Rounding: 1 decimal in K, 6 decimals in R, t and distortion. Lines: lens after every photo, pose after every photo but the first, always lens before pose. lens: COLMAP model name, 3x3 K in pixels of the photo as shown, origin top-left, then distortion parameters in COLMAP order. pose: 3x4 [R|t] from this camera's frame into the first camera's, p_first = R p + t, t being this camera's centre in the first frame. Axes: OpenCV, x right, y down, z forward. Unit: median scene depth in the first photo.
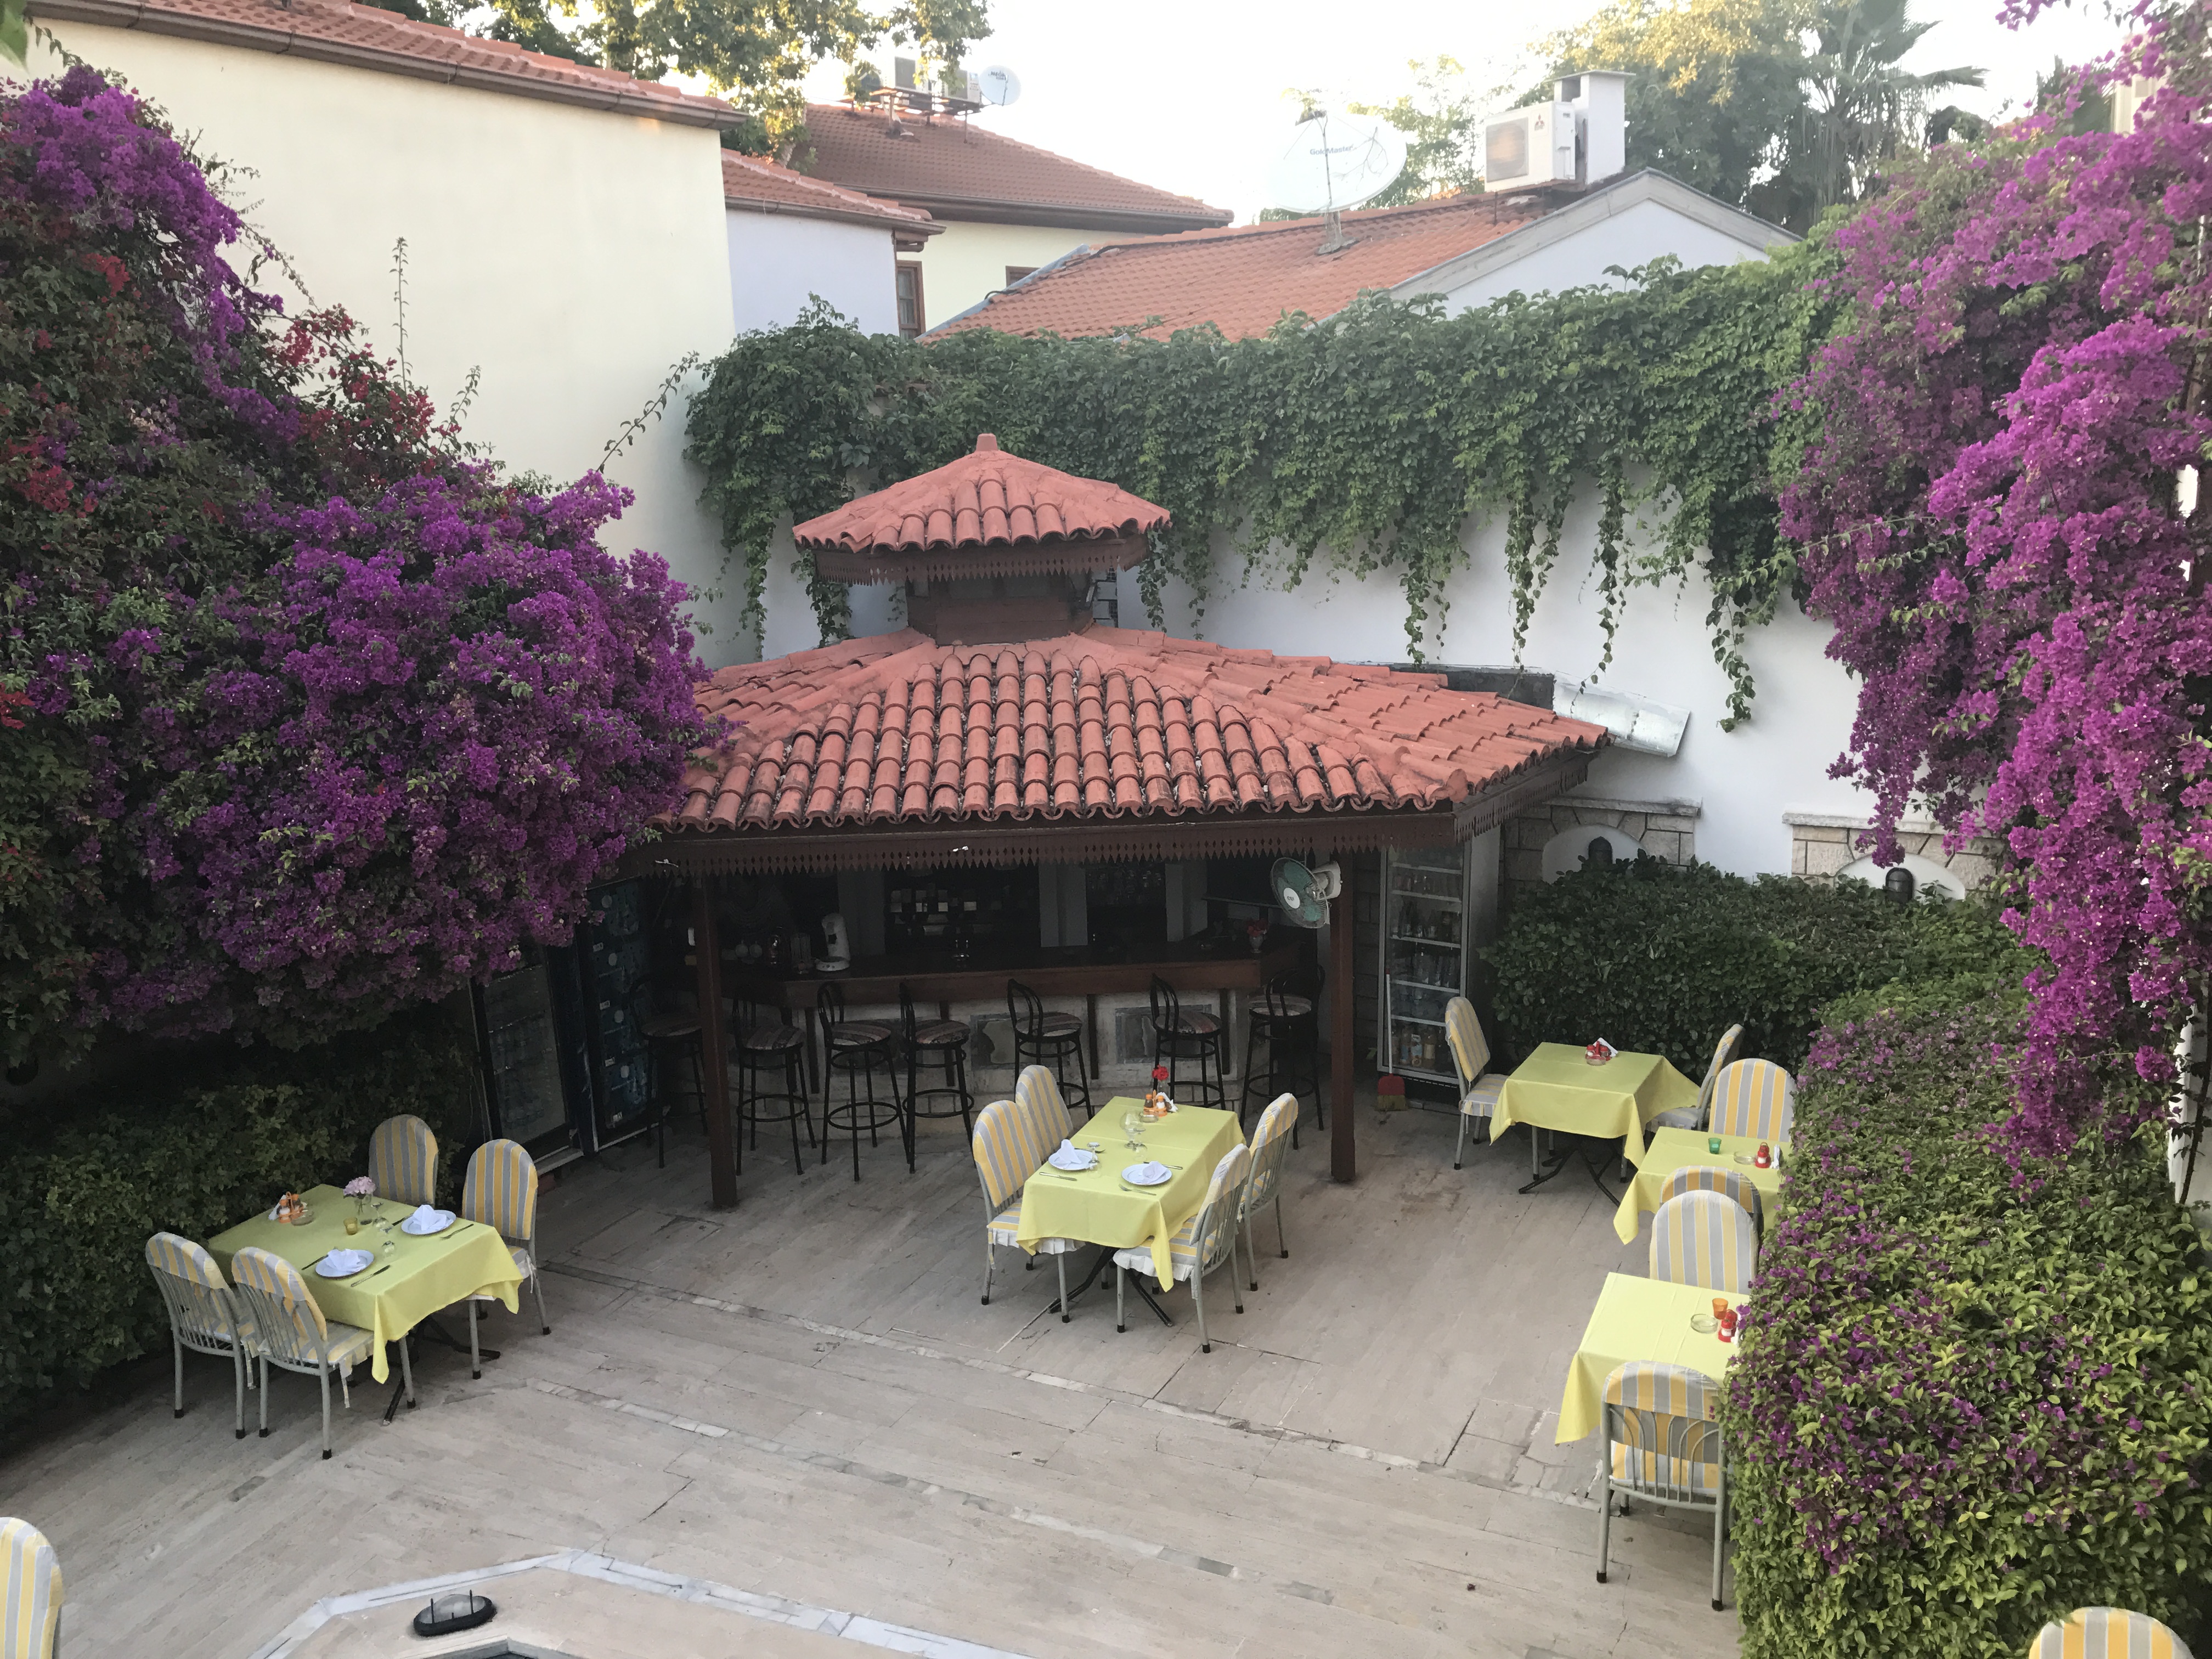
lens RADIAL K [[1801.2, 0, 1103.2], [0, 1801.2, 844.1], [0, 0, 1]] dist [0.026540, -0.029074]
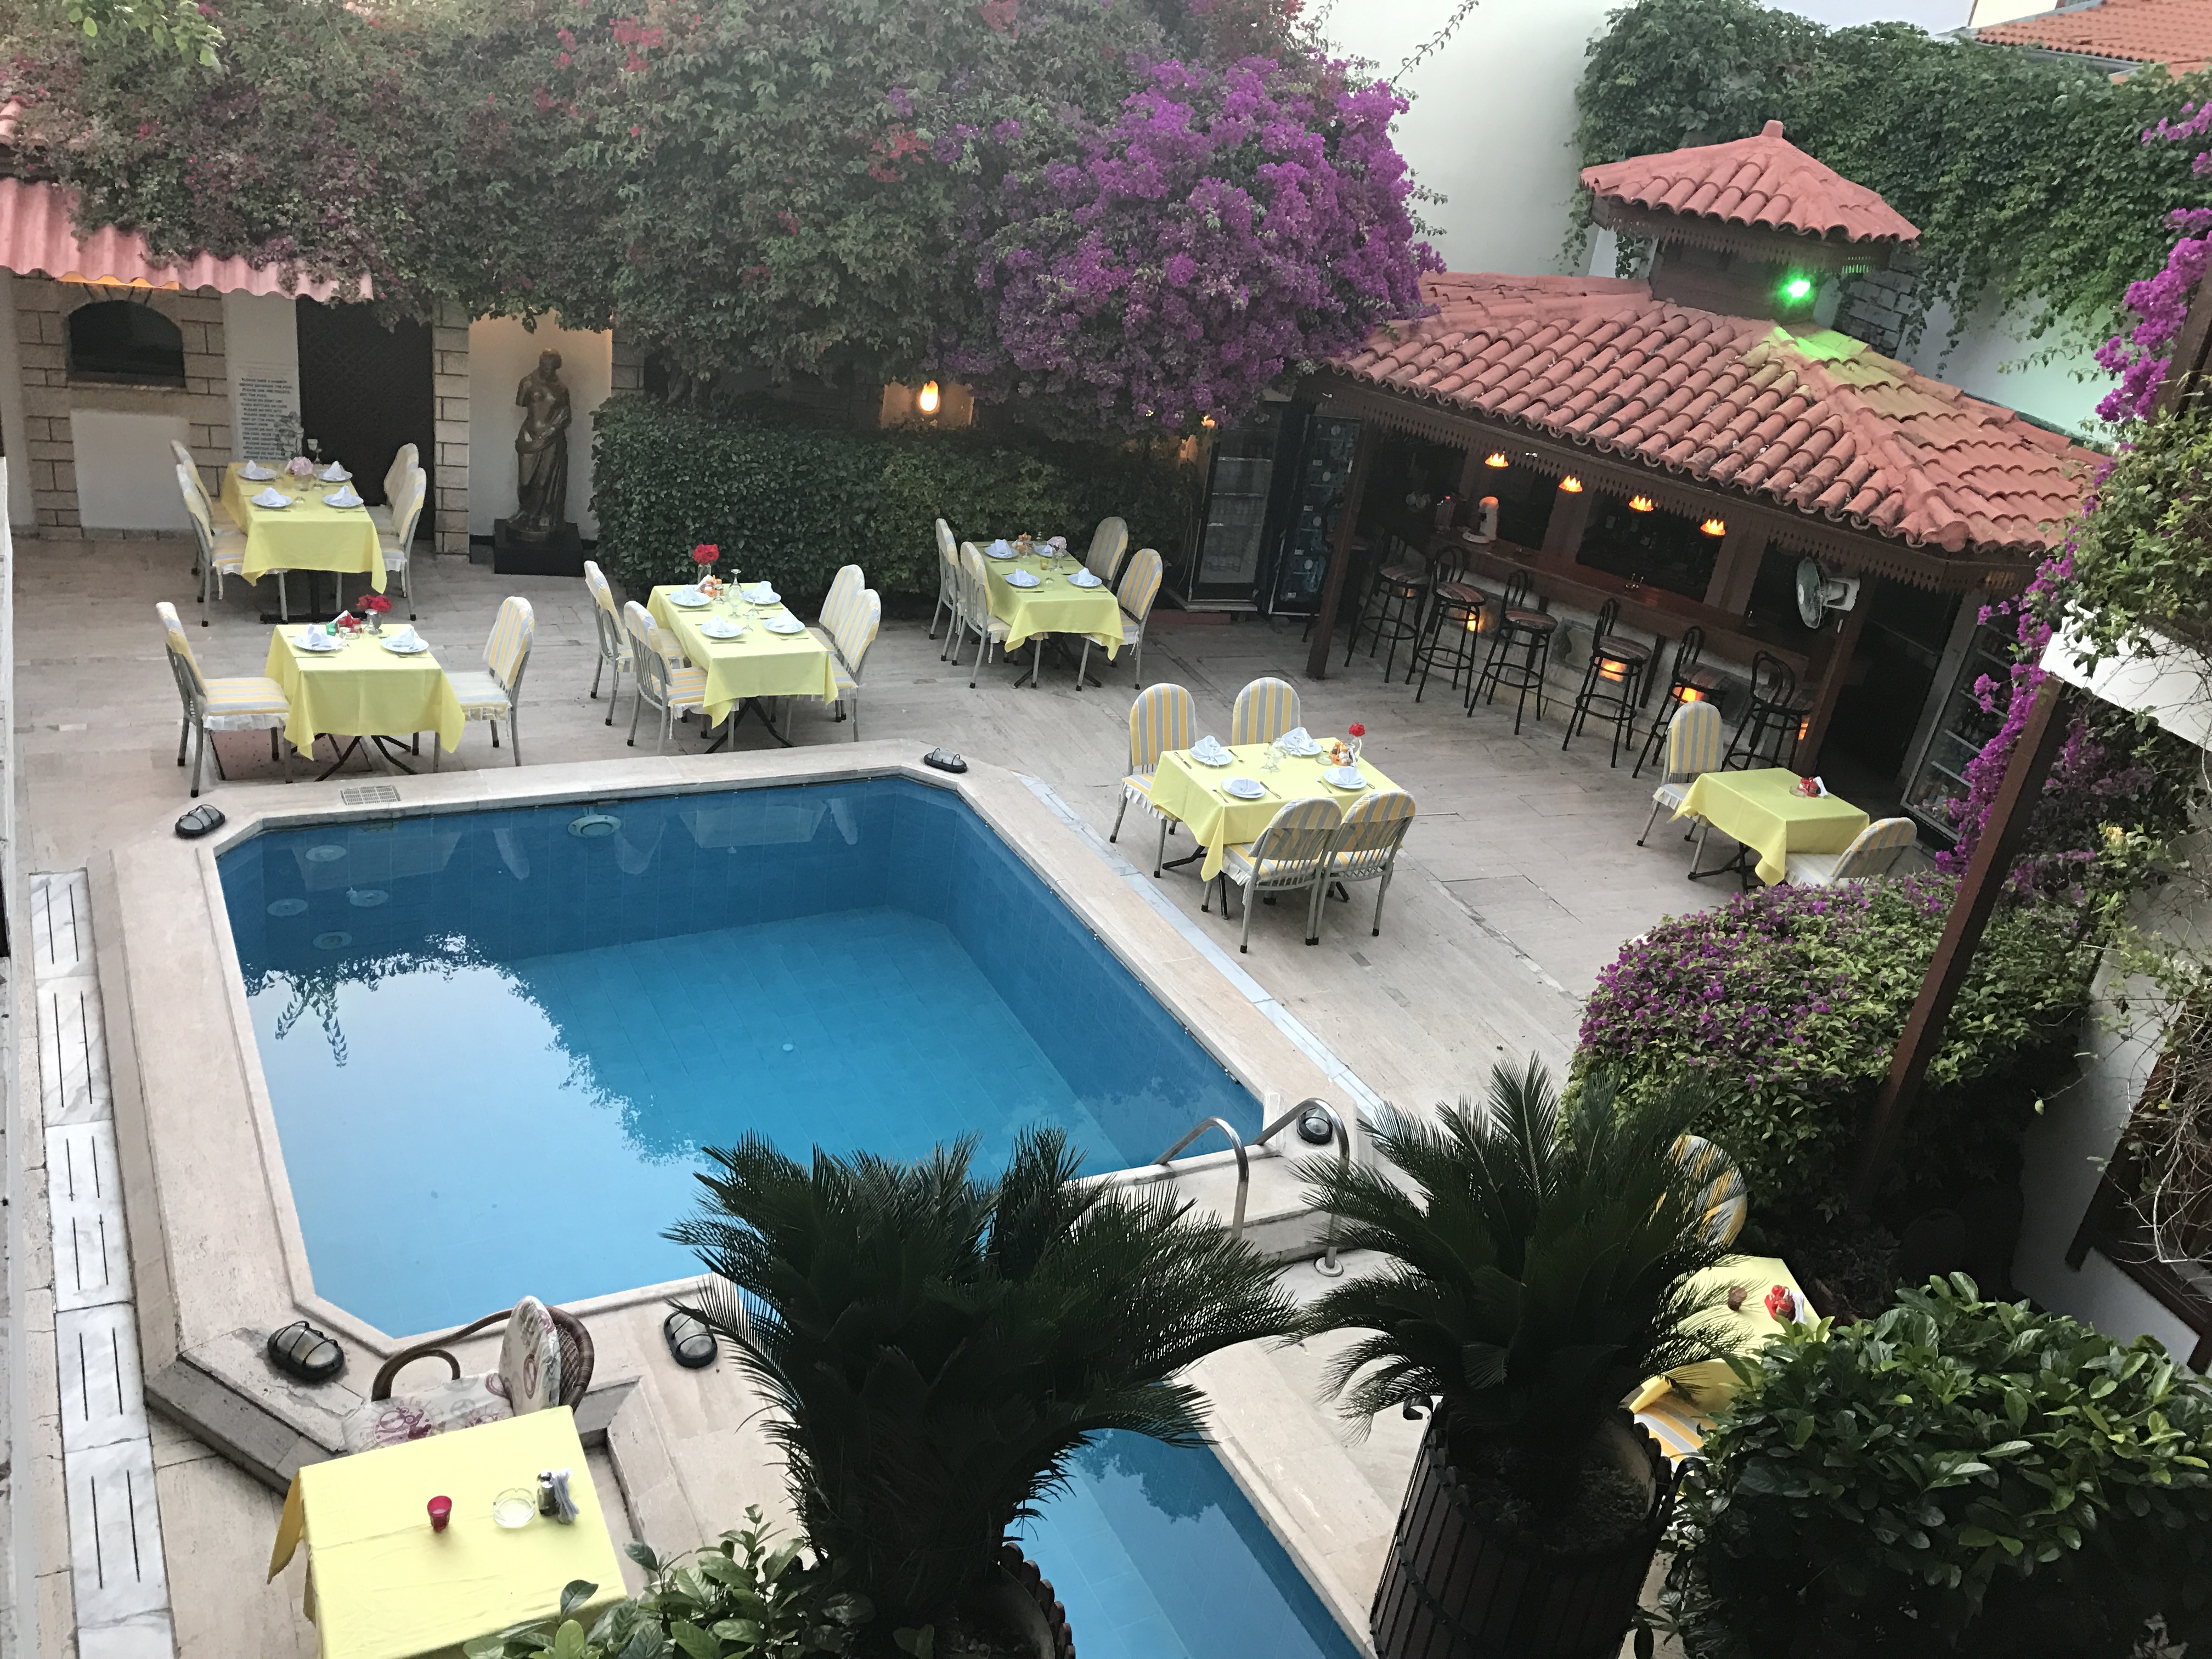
lens RADIAL K [[1801.2, 0, 1106.5], [0, 1801.2, 831.3], [0, 0, 1]] dist [0.026540, -0.029074]
pose [[0.761830, 0.408044, -0.503105, 0.453870], [-0.309028, 0.911523, 0.271344, -0.008068], [0.569312, -0.051244, 0.820523, -0.203345]]
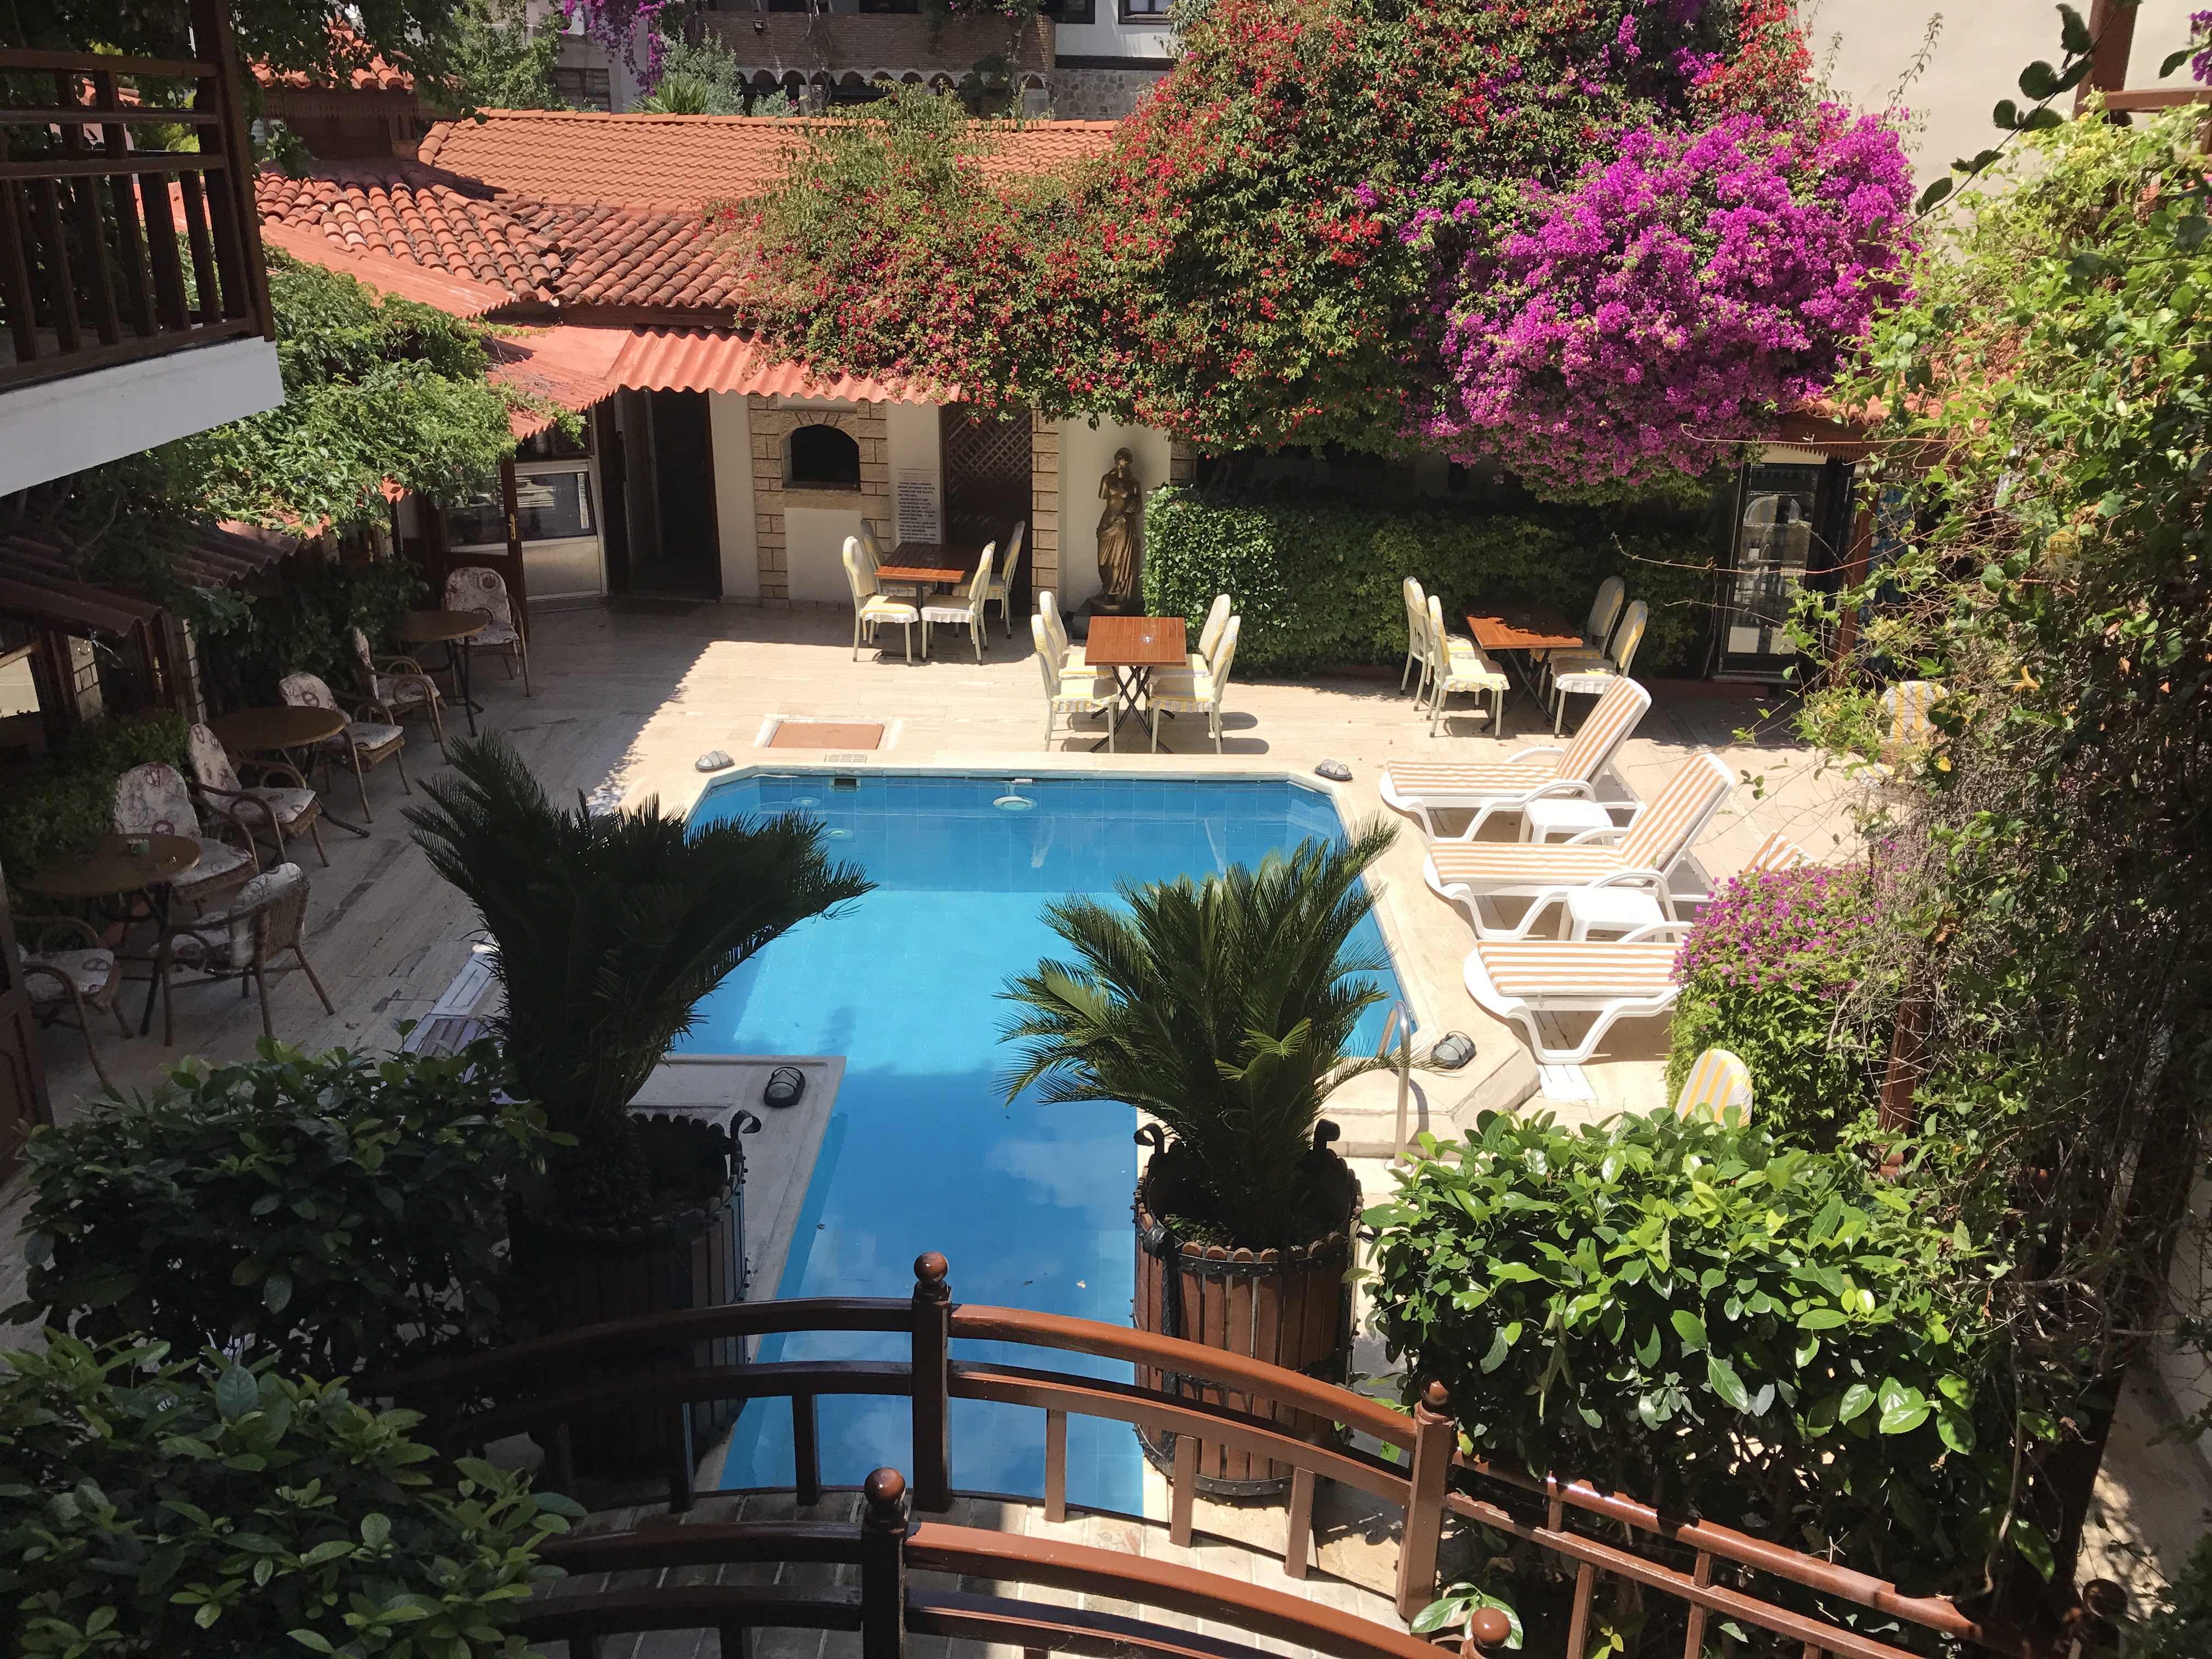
lens RADIAL K [[1801.2, 0, 1106.8], [0, 1801.2, 844.7], [0, 0, 1]] dist [0.026540, -0.029074]
pose [[0.375098, 0.377111, -0.846811, 0.813912], [-0.231064, 0.922713, 0.308562, -0.005705], [0.897725, 0.079926, 0.433245, 0.023539]]
